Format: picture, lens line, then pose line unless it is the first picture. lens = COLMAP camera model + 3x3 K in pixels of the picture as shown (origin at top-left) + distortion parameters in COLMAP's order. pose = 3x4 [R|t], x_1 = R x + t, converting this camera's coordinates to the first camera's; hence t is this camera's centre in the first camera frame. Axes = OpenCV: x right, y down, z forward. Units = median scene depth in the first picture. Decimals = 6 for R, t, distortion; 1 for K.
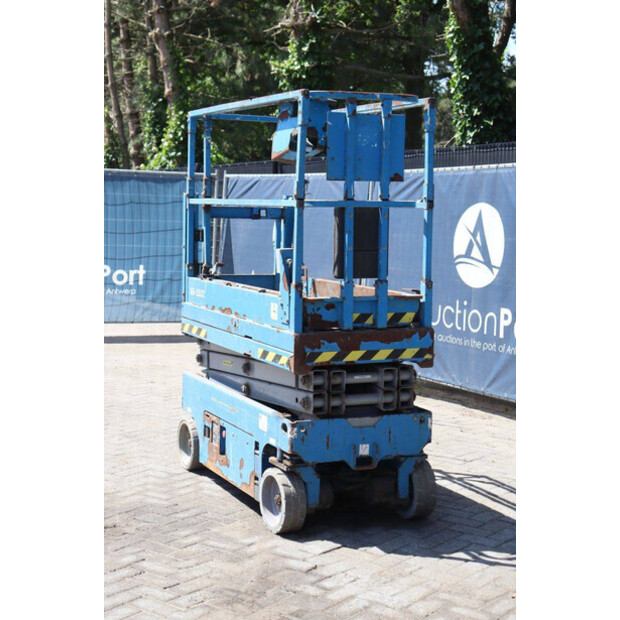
lens RADIAL K [[1103.0, 0, 310.2], [0, 1103.0, 302.2], [0, 0, 1]] dist [0.203682, 0.017261]
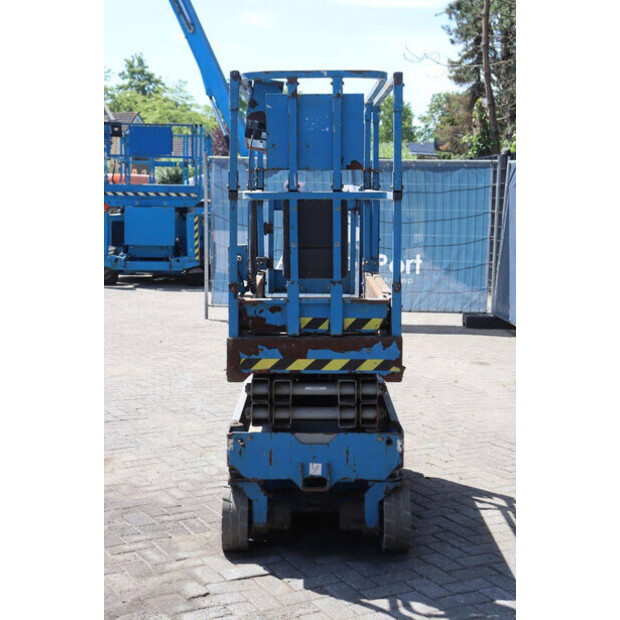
lens RADIAL K [[1063.1, 0, 309.9], [0, 1063.1, 302.8], [0, 0, 1]] dist [0.169676, 0.133265]
pose [[0.908799, 0.030023, -0.416153, 0.402612], [-0.023286, 0.999503, 0.021255, -0.020287], [0.416584, -0.009626, 0.909046, 0.212558]]
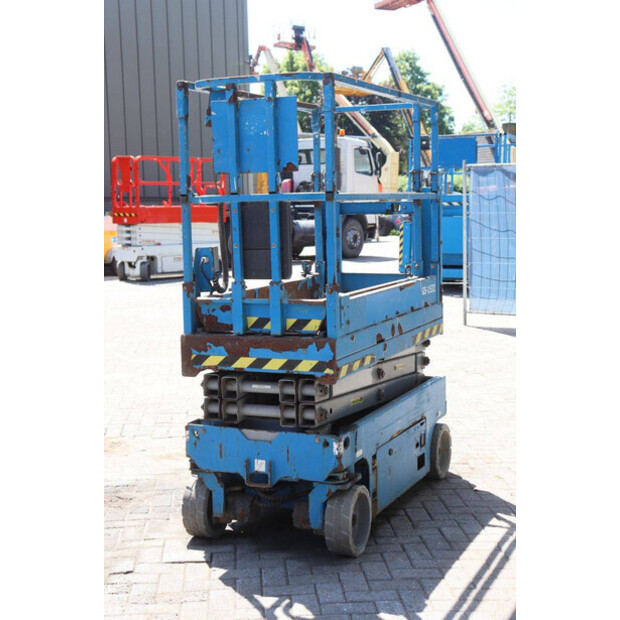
lens RADIAL K [[1030.4, 0, 310.0], [0, 1030.4, 310.0], [0, 0, 1]] dist [0.165052, 0.045642]
pose [[0.672593, 0.047540, -0.738484, 0.707872], [-0.035551, 0.998858, 0.031922, -0.024916], [0.739158, 0.004783, 0.673515, 0.453001]]
